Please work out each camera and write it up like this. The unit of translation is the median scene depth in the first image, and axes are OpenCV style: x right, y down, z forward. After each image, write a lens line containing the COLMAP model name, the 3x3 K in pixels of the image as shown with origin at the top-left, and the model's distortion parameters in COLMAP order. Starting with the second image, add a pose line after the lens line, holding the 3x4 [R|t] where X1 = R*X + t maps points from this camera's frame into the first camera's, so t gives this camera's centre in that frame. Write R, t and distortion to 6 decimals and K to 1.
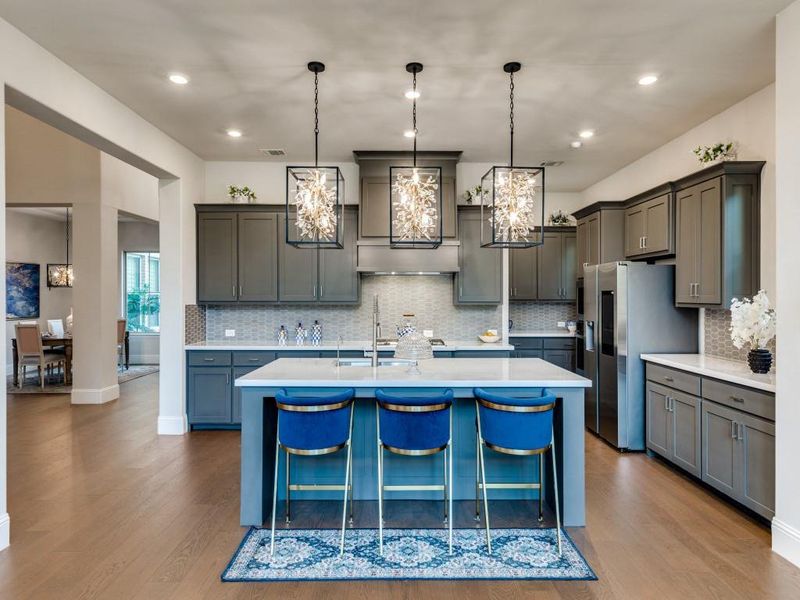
lens RADIAL K [[485.6, 0, 397.0], [0, 485.6, 300.4], [0, 0, 1]] dist [0.016645, -0.002090]
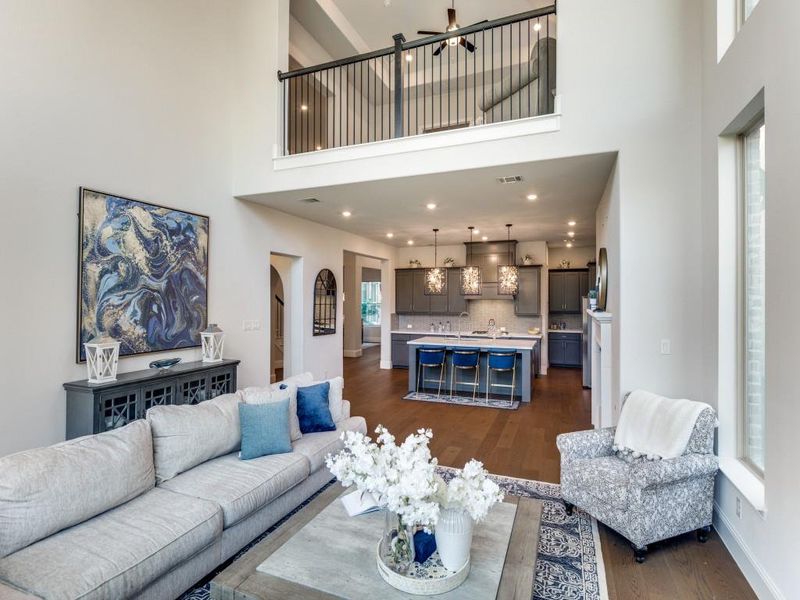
lens RADIAL K [[387.9, 0, 407.3], [0, 387.9, 302.0], [0, 0, 1]] dist [0.013371, -0.000561]
pose [[0.935055, 0.002972, -0.354491, 0.336638], [-0.003889, 0.999991, -0.001876, -0.049562], [0.354482, 0.003133, 0.935057, -0.804897]]
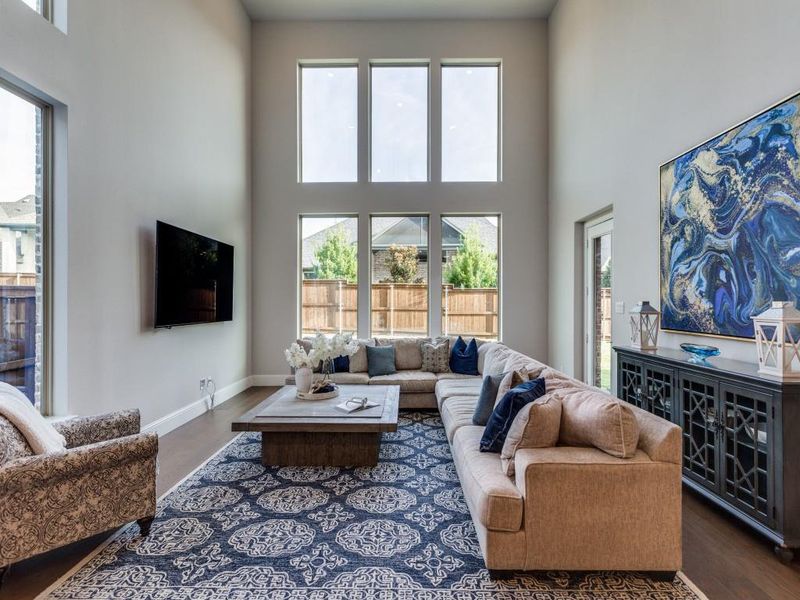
lens RADIAL K [[353.5, 0, 404.0], [0, 353.5, 298.8], [0, 0, 1]] dist [-0.004926, -0.000624]
pose [[-0.999865, 0.006221, -0.015193, 0.025177], [0.006186, 0.999978, 0.002320, -0.001642], [0.015207, 0.002226, -0.999882, 0.383989]]
